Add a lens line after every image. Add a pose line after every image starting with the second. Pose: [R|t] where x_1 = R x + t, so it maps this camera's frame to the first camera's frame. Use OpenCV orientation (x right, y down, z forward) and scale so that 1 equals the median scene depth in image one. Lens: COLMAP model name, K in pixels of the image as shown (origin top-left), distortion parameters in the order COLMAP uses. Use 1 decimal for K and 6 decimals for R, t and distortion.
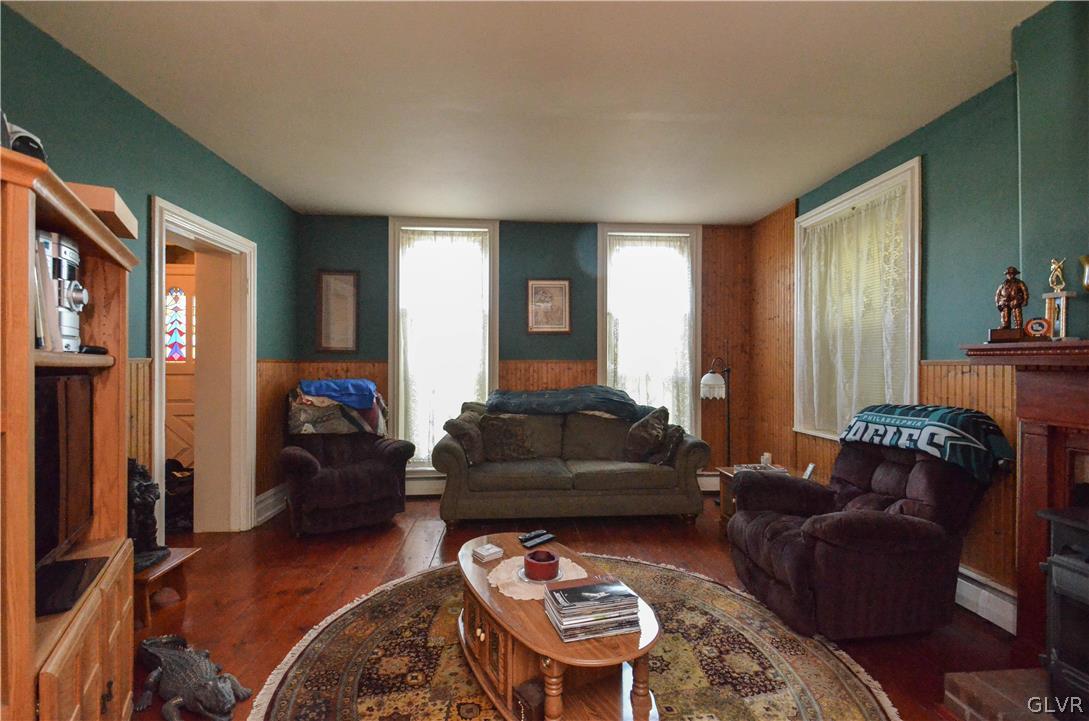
lens RADIAL K [[476.3, 0, 534.6], [0, 476.3, 364.8], [0, 0, 1]] dist [0.011198, -0.007031]
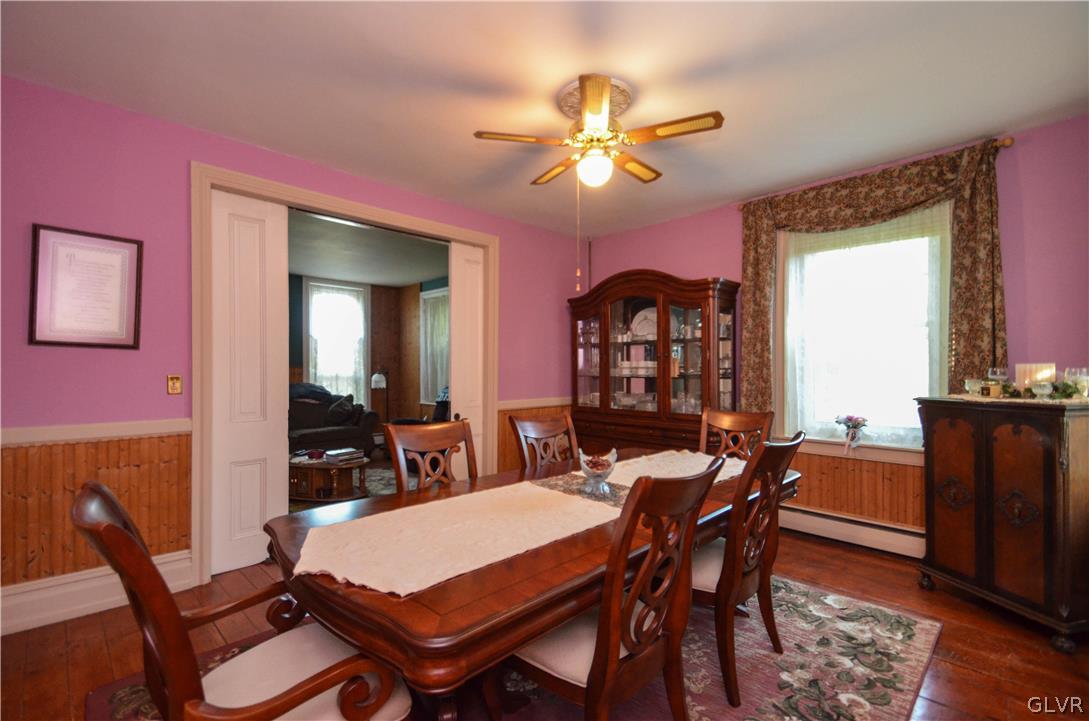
lens RADIAL K [[476.3, 0, 534.8], [0, 476.3, 368.2], [0, 0, 1]] dist [0.011198, -0.007031]
pose [[0.763513, -0.004153, 0.645779, -0.310485], [0.004222, 0.999990, 0.001440, -0.003484], [-0.645778, 0.001627, 0.763523, -0.690933]]
